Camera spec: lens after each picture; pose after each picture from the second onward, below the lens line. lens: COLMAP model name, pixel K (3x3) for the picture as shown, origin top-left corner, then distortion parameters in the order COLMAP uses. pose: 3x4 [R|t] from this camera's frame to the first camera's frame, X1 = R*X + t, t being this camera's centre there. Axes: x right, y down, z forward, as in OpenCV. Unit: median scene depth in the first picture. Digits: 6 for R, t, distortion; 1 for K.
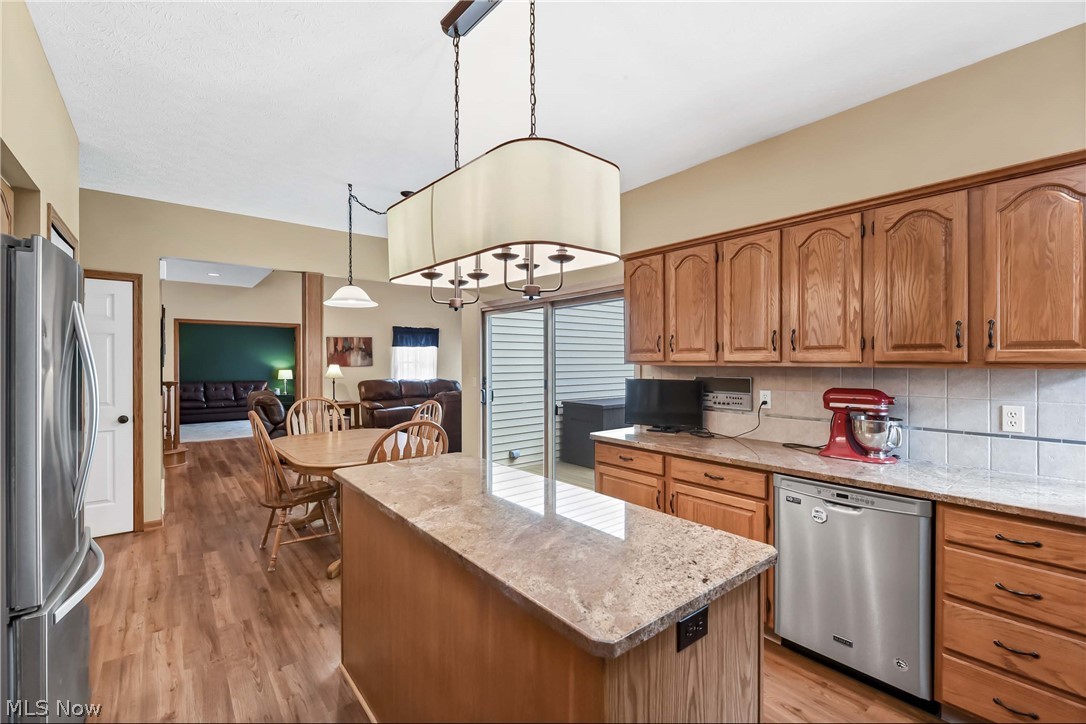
lens RADIAL K [[470.2, 0, 529.4], [0, 470.2, 362.5], [0, 0, 1]] dist [0.000115, -0.000117]
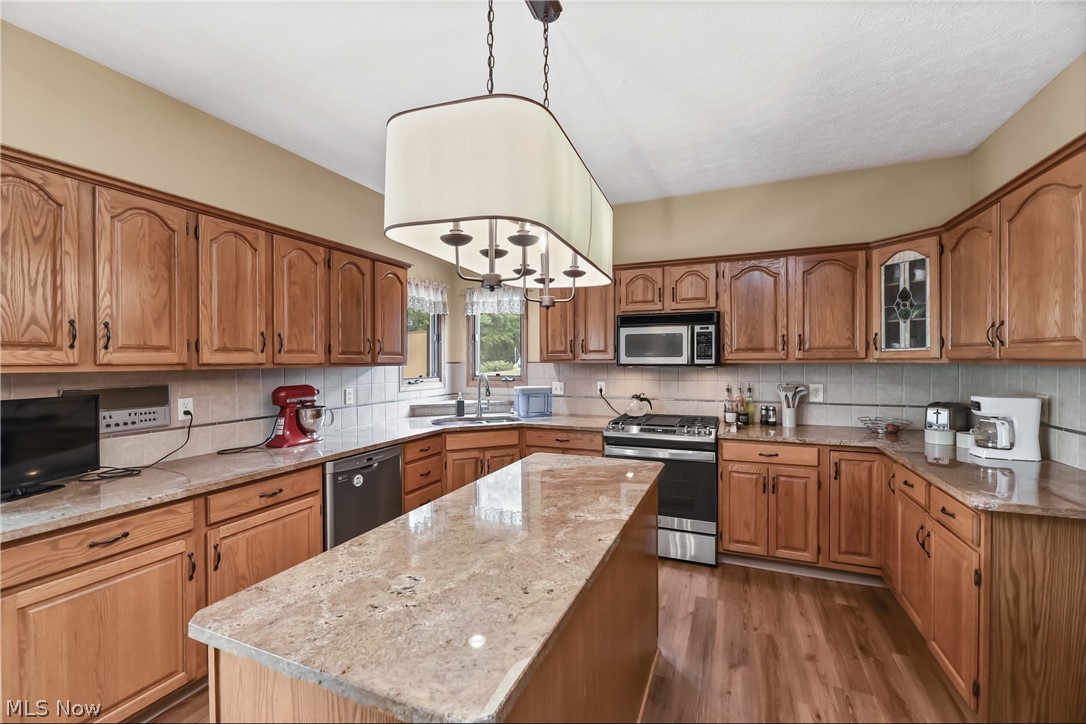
lens RADIAL K [[449.0, 0, 543.0], [0, 449.0, 362.0], [0, 0, 1]] dist [0.000936, -0.000120]
pose [[-0.481071, 0.000660, 0.876682, -0.431128], [0.009042, 0.999950, 0.004208, -0.002925], [-0.876635, 0.009952, -0.481053, 0.688732]]
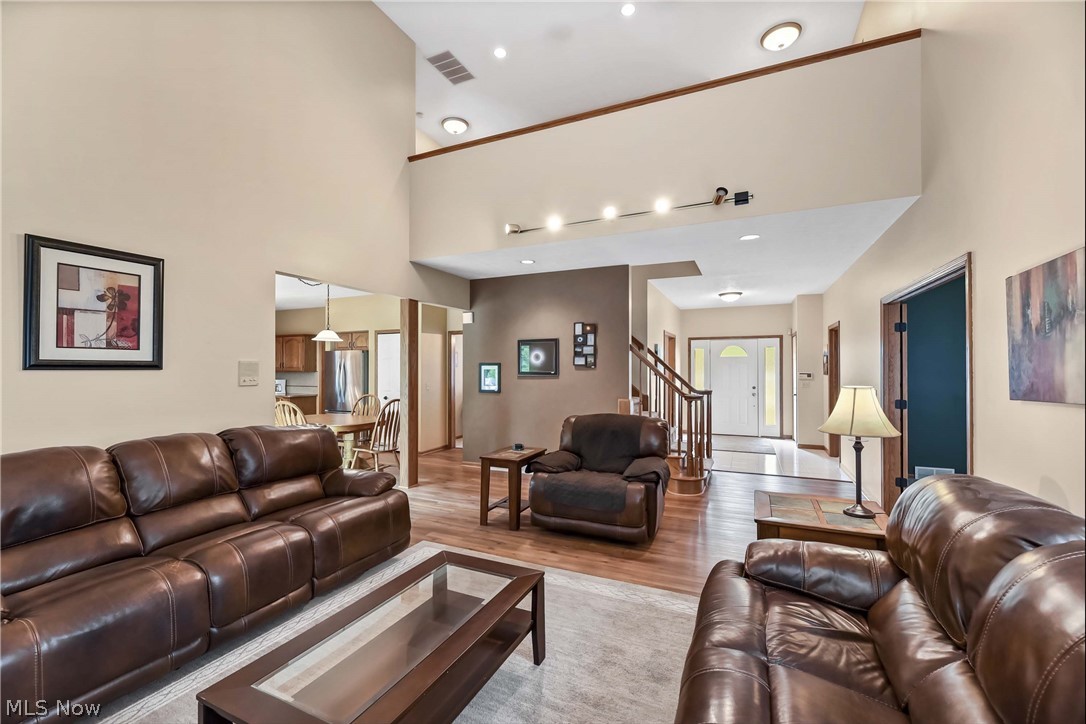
lens RADIAL K [[461.5, 0, 543.0], [0, 461.5, 362.0], [0, 0, 1]] dist [-0.000276, -0.000071]
pose [[-0.881045, -0.003760, -0.473017, -0.275981], [0.001442, 0.999942, -0.010634, -0.020364], [0.473030, -0.010051, -0.880989, 2.949821]]
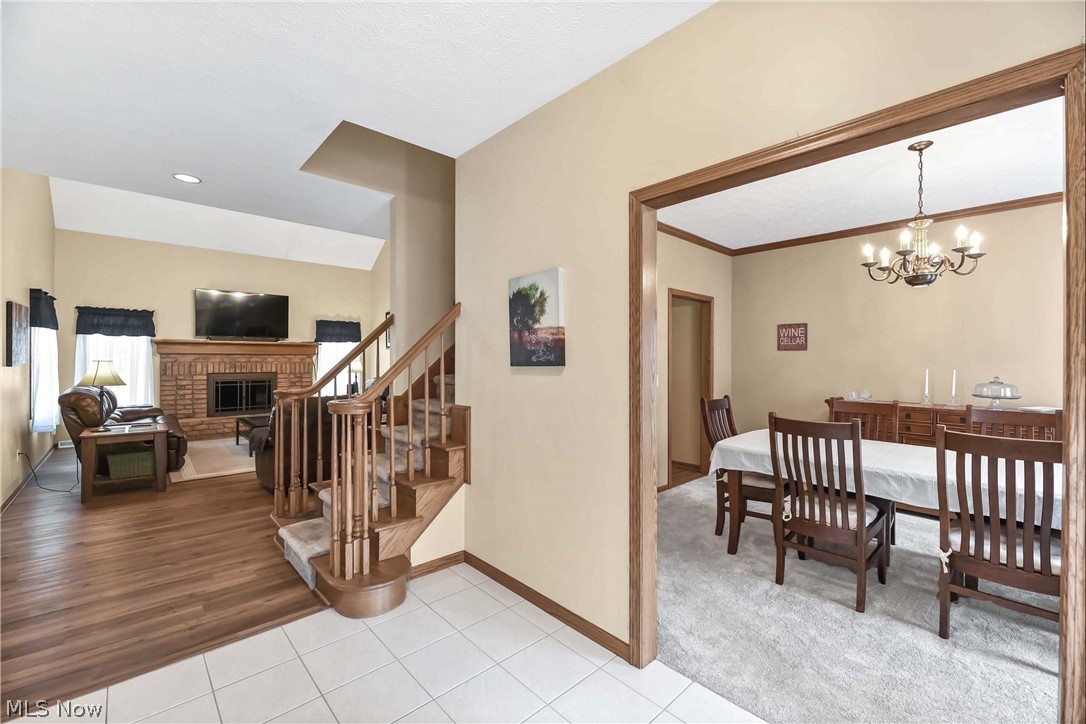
lens RADIAL K [[448.0, 0, 538.5], [0, 448.0, 356.7], [0, 0, 1]] dist [-0.002198, -0.000516]
pose [[-0.083594, 0.006431, 0.996479, -2.412419], [0.000442, 0.999979, -0.006417, 0.006922], [-0.996500, -0.000096, -0.083595, 1.385585]]
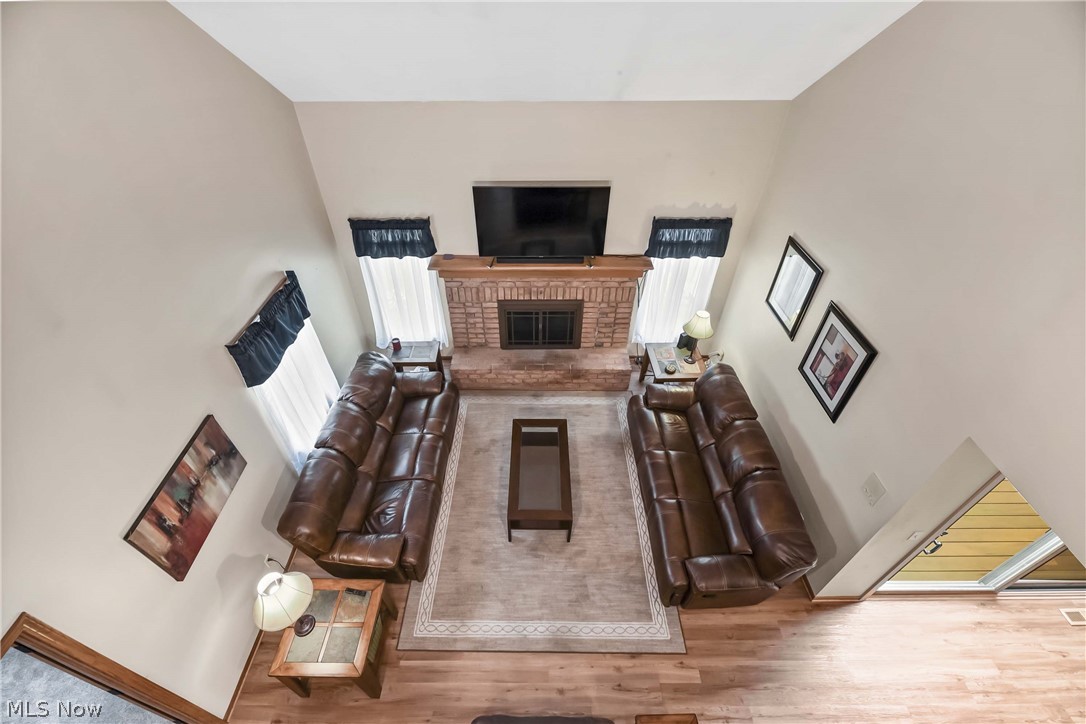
lens RADIAL K [[451.9, 0, 534.4], [0, 451.9, 352.6], [0, 0, 1]] dist [-0.000351, -0.000086]
pose [[0.610632, -0.515270, 0.601353, -1.027891], [0.003654, 0.761191, 0.648517, -0.835755], [-0.791906, -0.393807, 0.466691, 1.917425]]
